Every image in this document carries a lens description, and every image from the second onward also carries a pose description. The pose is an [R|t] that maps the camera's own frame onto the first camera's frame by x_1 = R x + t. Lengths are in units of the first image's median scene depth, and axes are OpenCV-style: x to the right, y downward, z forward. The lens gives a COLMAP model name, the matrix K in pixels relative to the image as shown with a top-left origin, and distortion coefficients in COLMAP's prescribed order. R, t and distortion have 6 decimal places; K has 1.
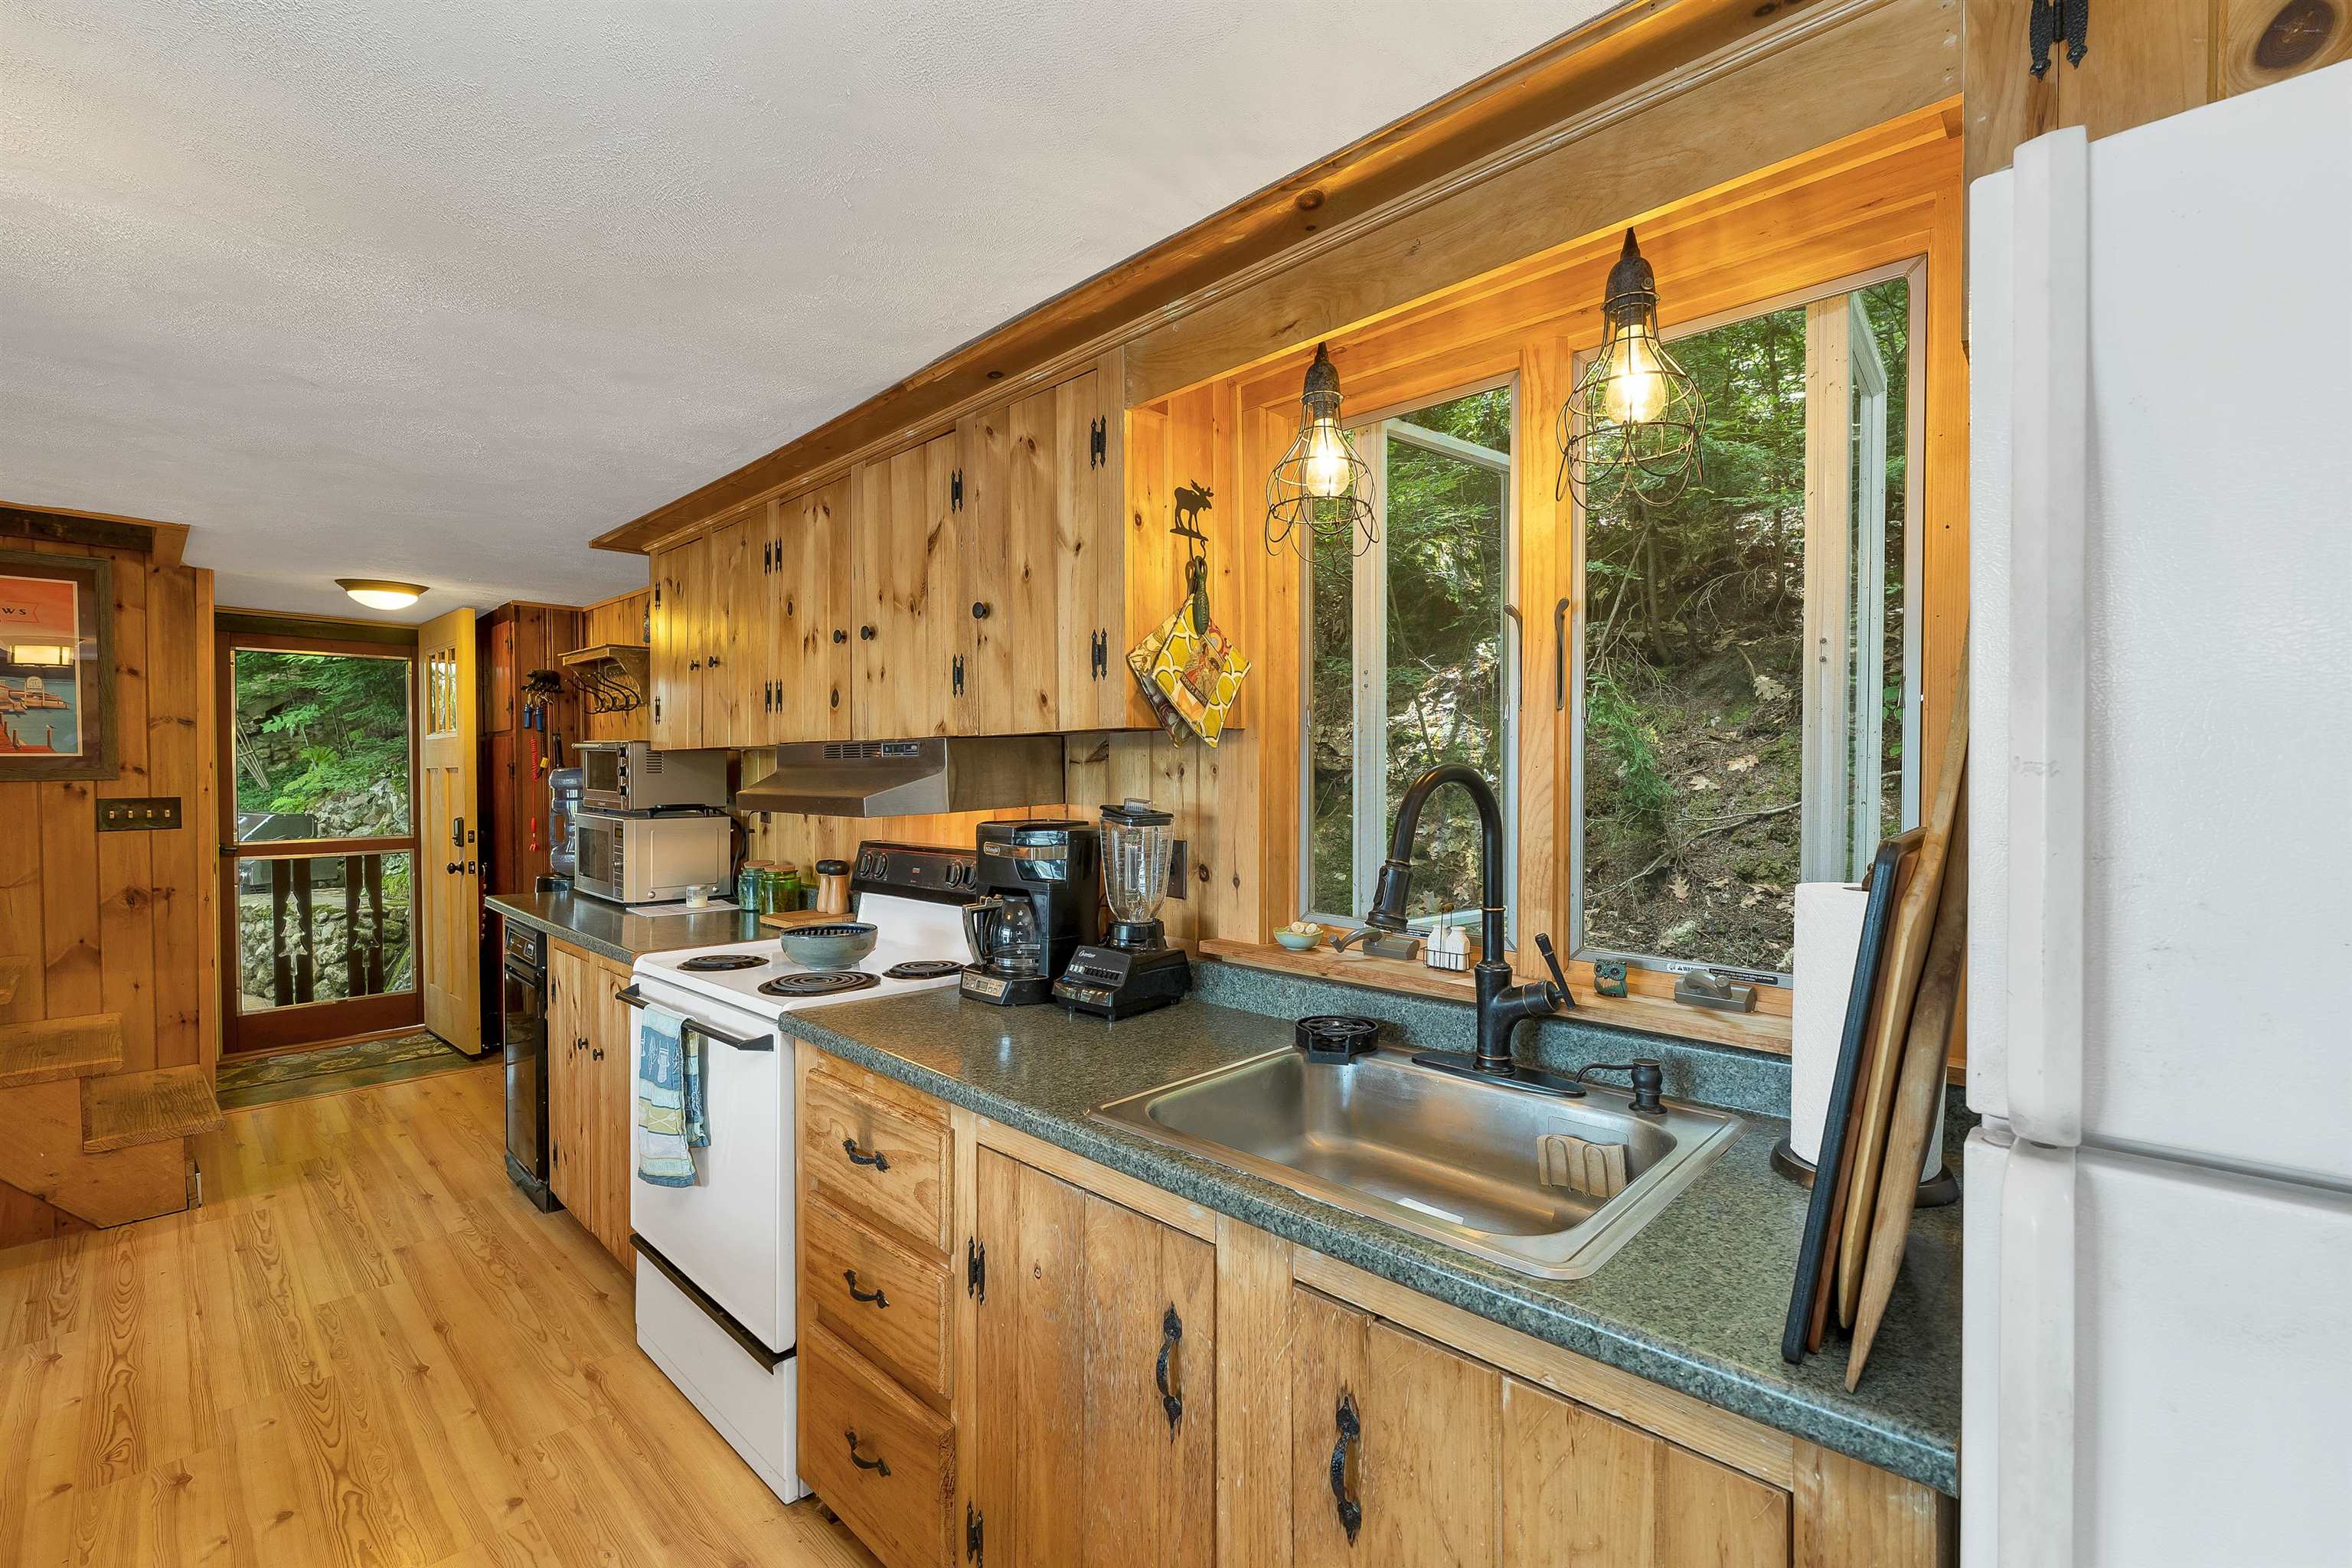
lens RADIAL K [[988.7, 0, 1181.0], [0, 988.7, 787.1], [0, 0, 1]] dist [-0.001055, -0.000115]
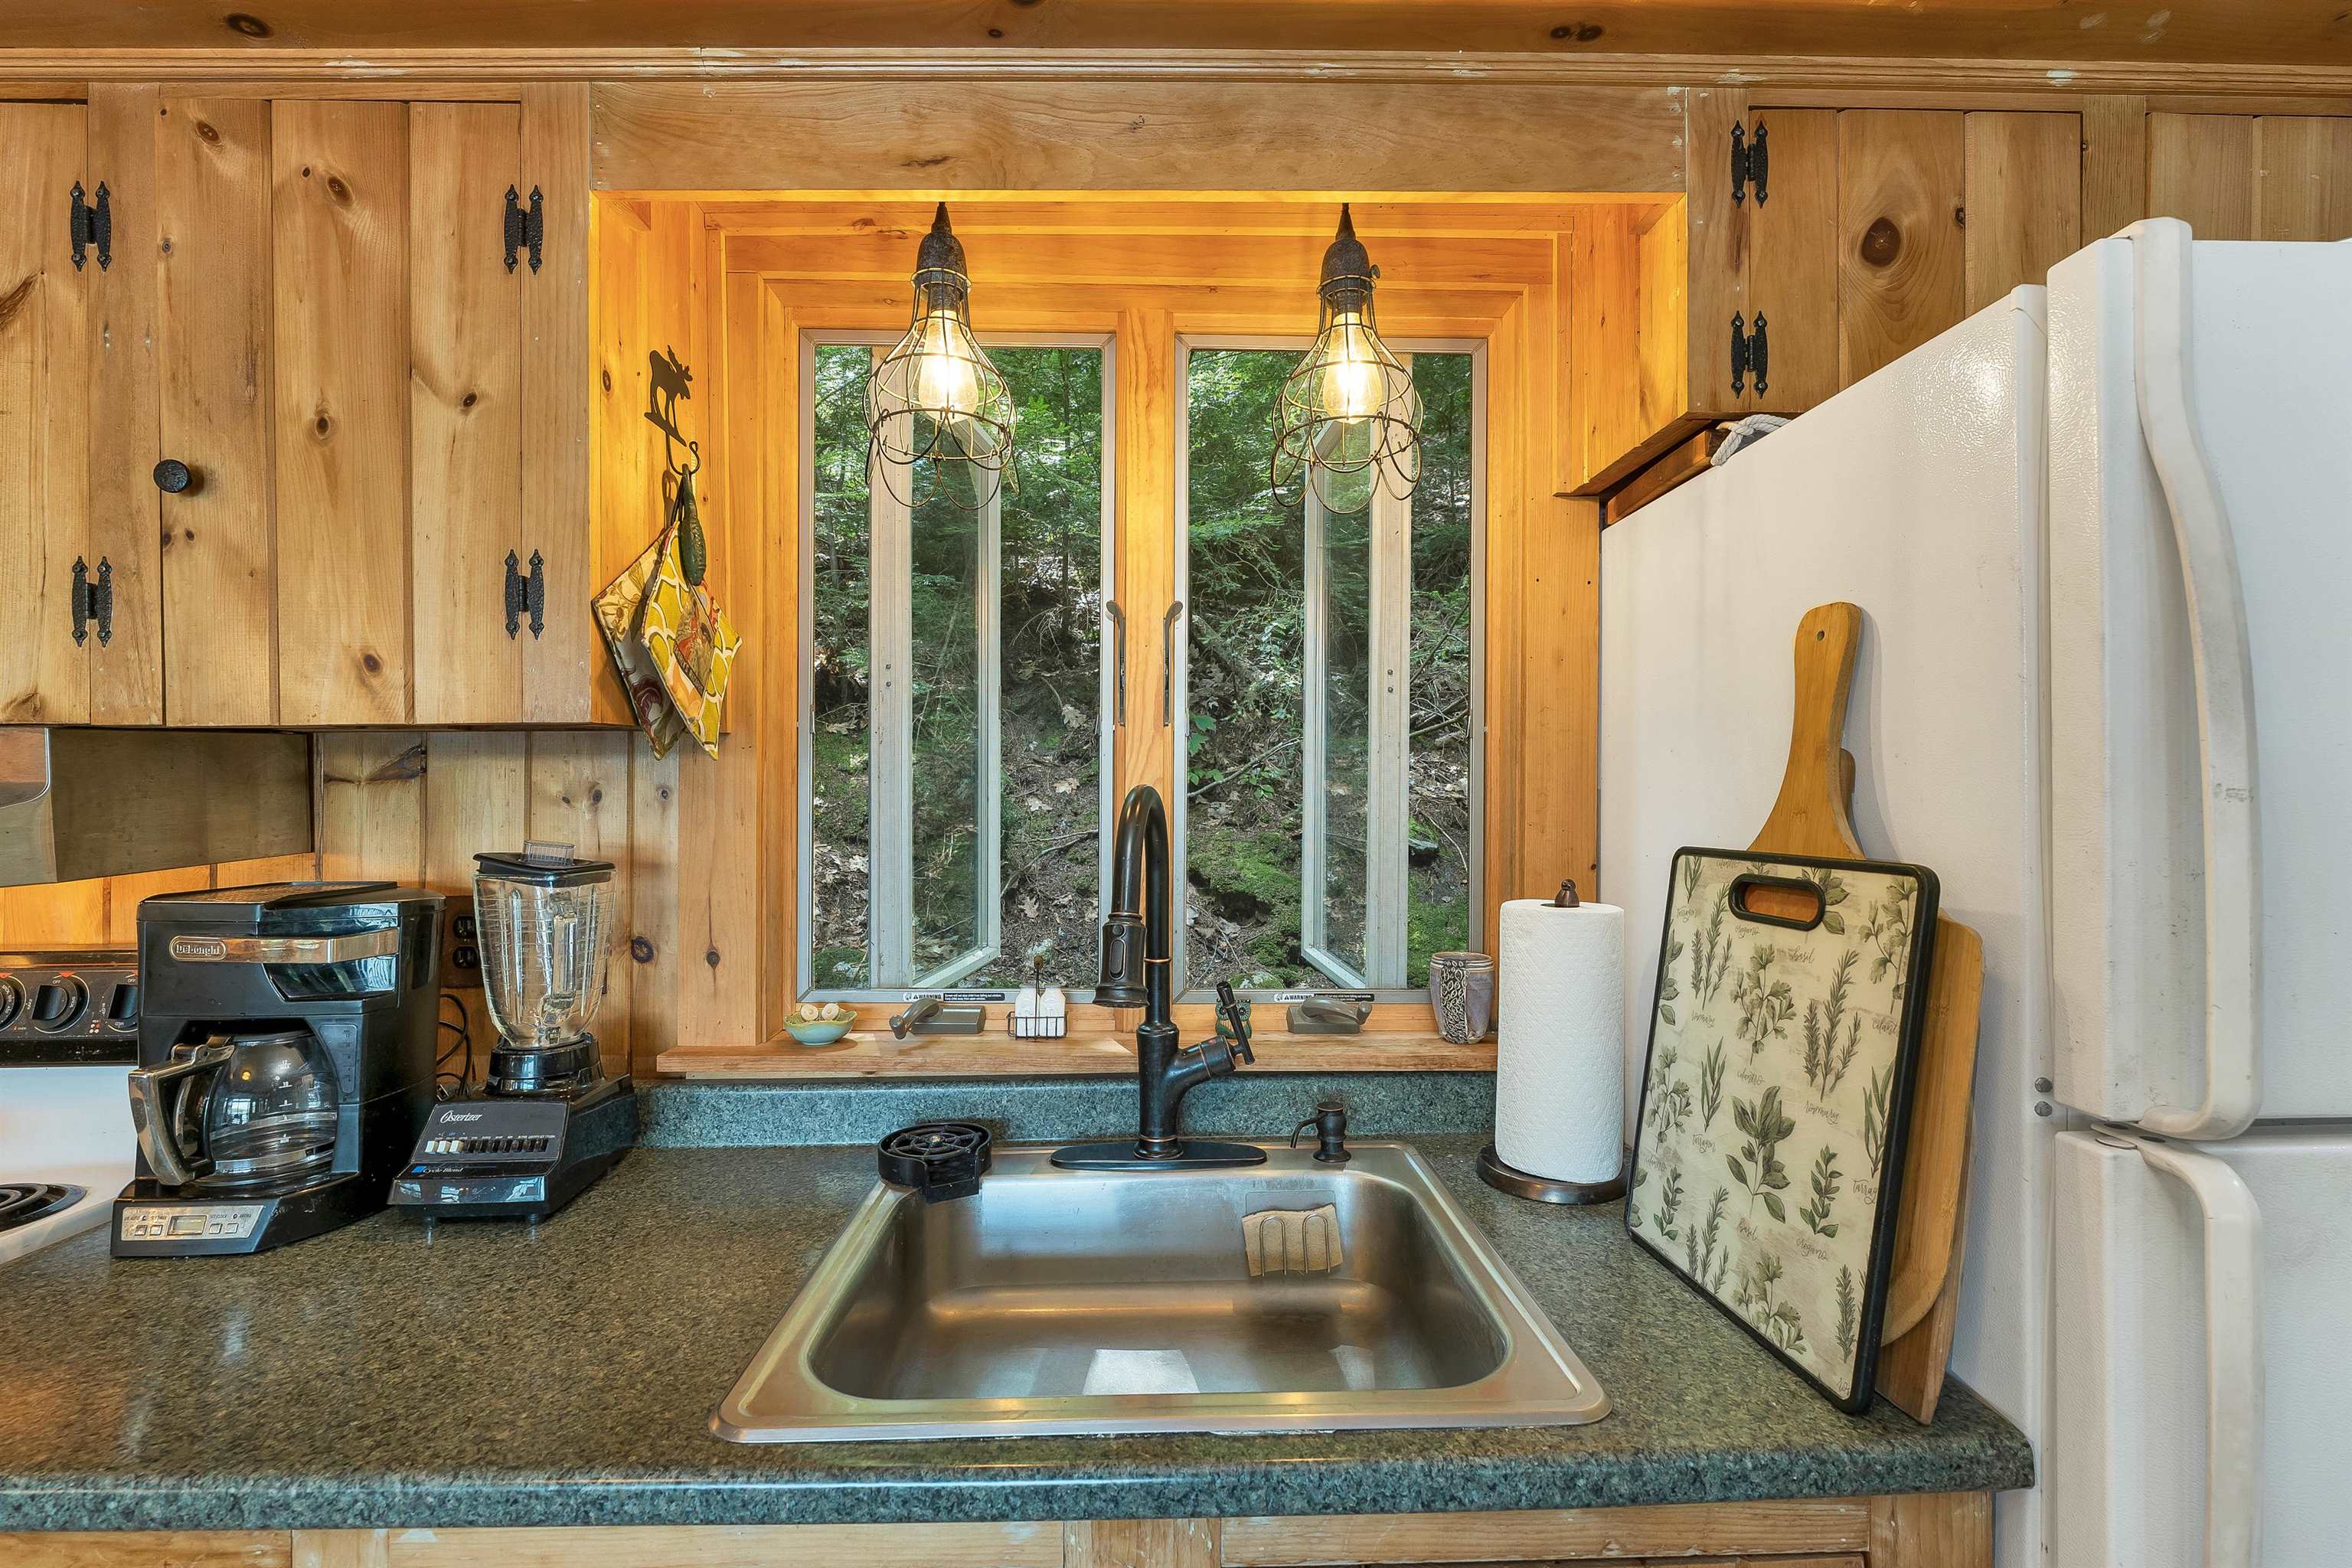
lens RADIAL K [[992.6, 0, 1164.4], [0, 992.6, 791.5], [0, 0, 1]] dist [-0.003120, -0.000487]
pose [[0.711714, -0.000321, 0.702469, -0.210099], [0.012474, 0.999848, -0.012181, -0.006614], [-0.702359, 0.017432, 0.711610, 0.308215]]
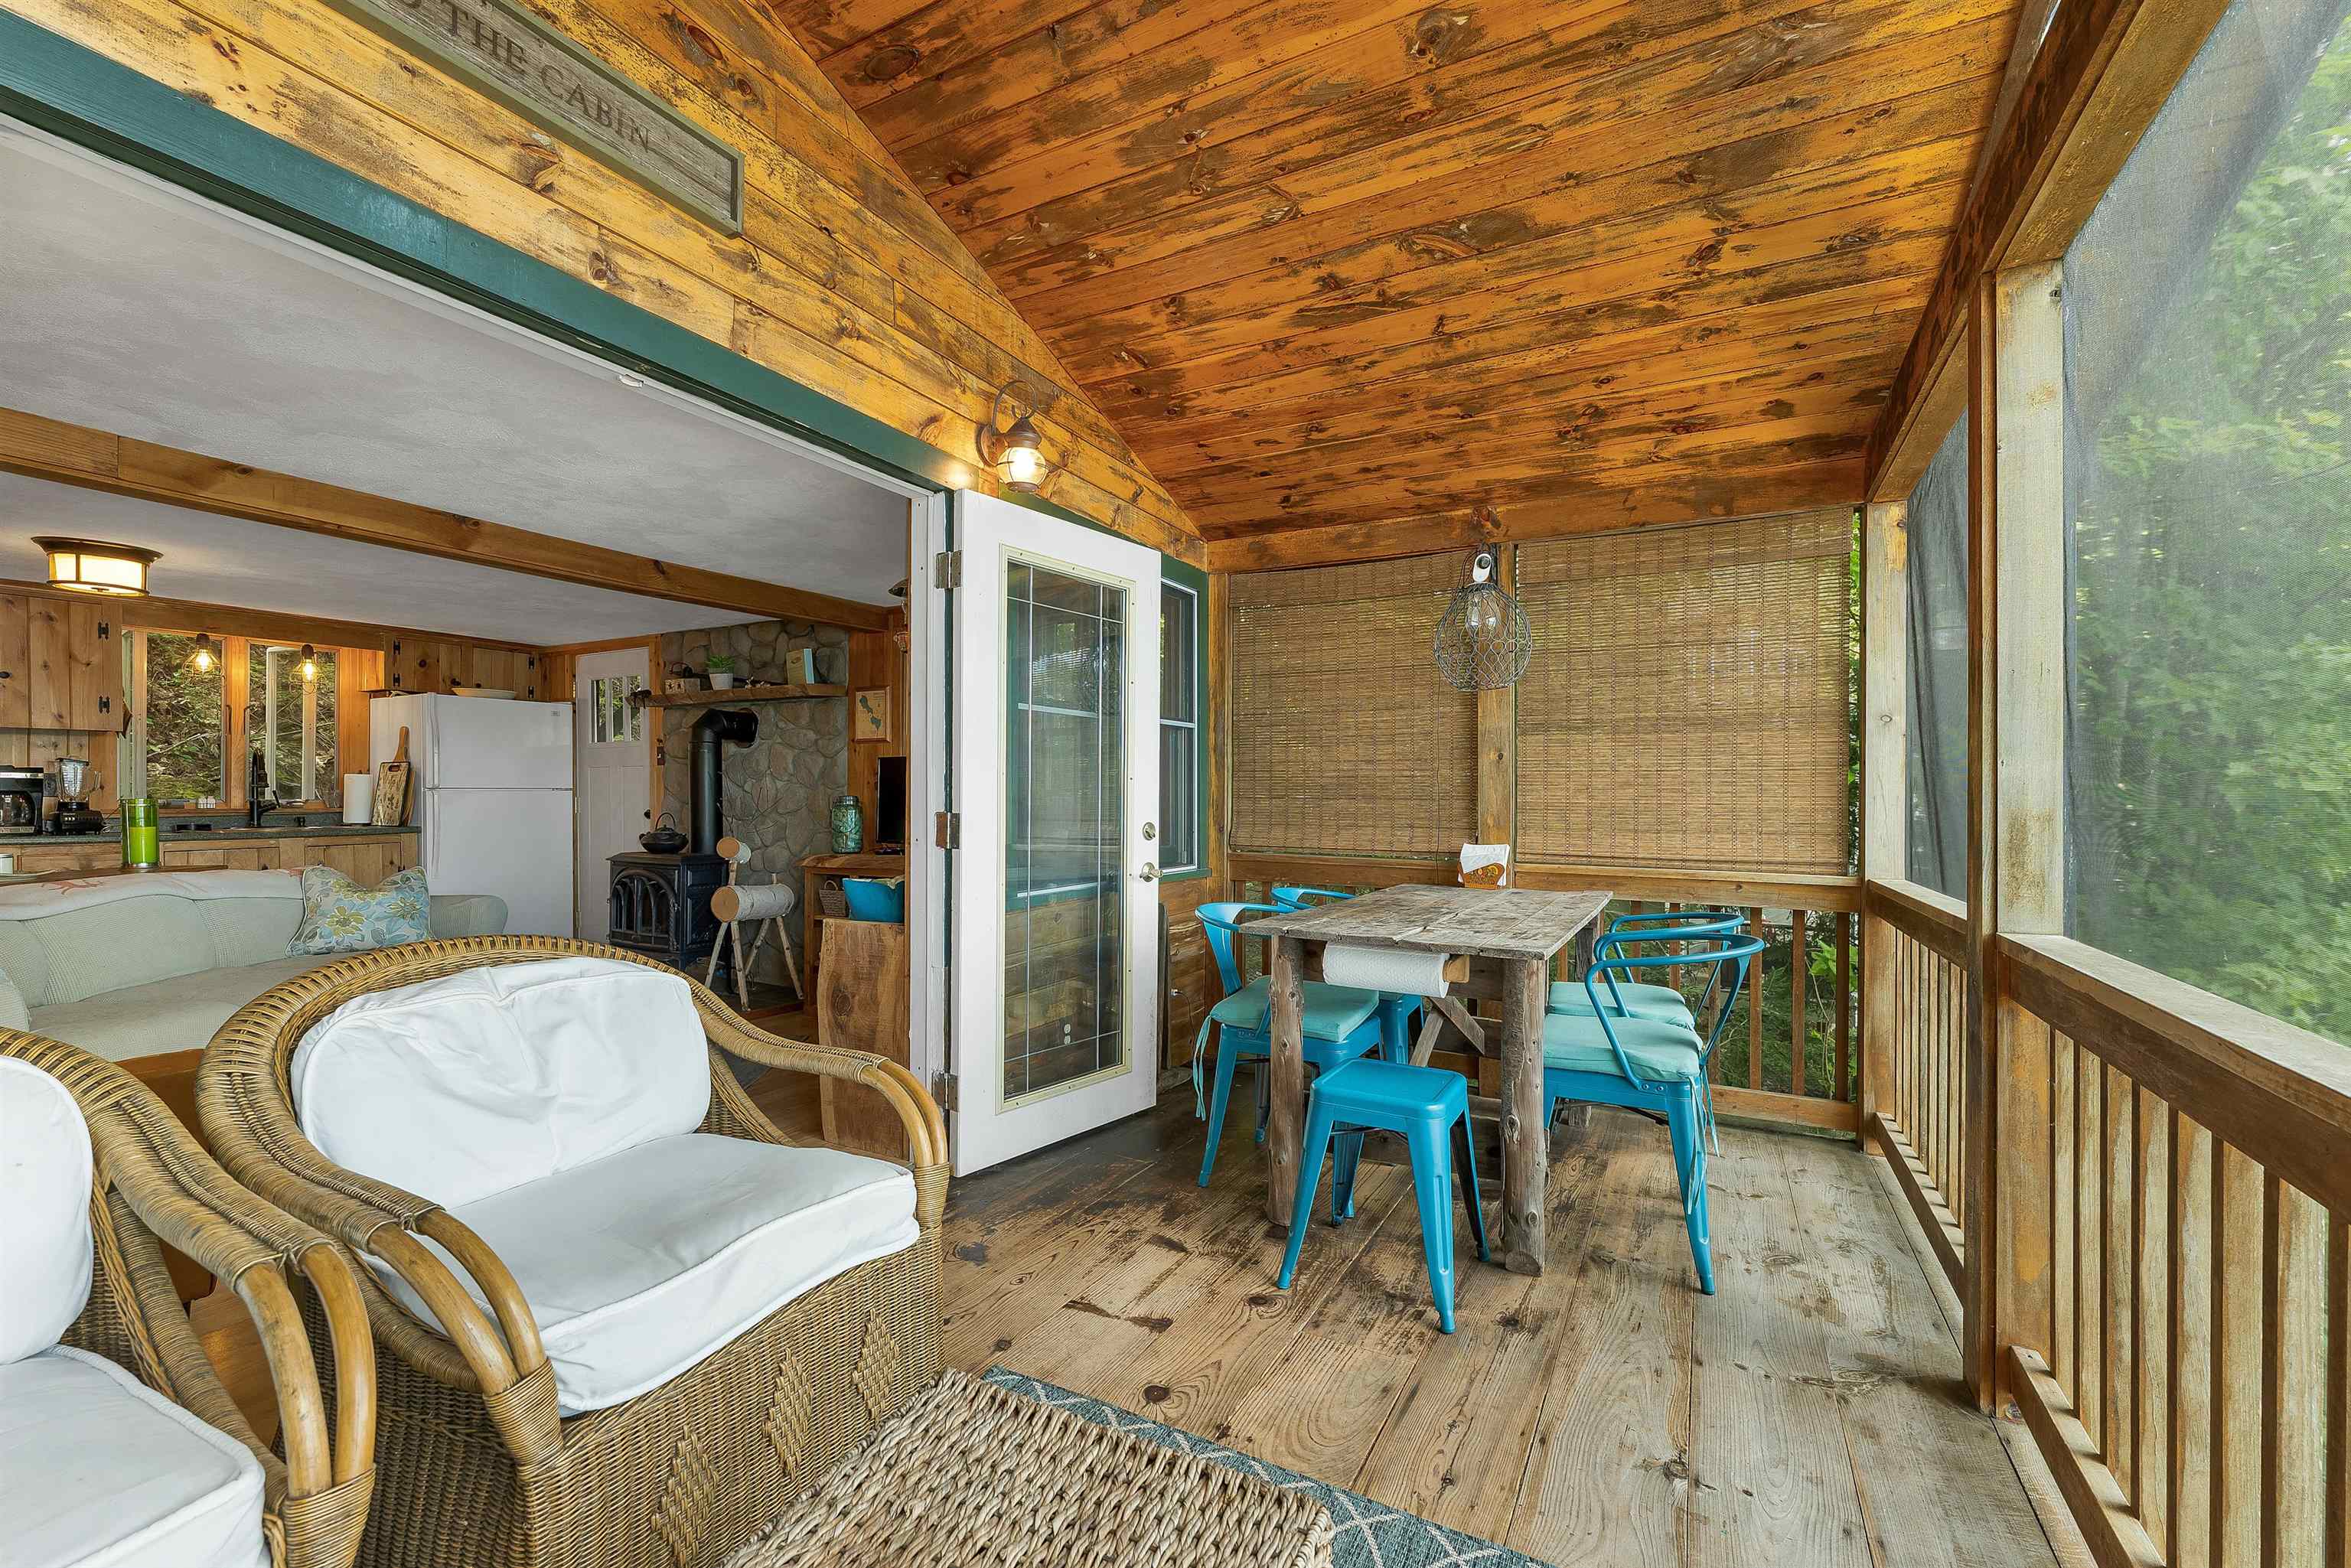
lens RADIAL K [[980.6, 0, 1166.9], [0, 980.6, 802.9], [0, 0, 1]] dist [-0.001729, -0.000029]
pose [[-0.247396, -0.009564, 0.968867, -3.380467], [0.011947, 0.999845, 0.012920, 0.142275], [-0.968841, 0.014772, -0.247243, -1.201912]]
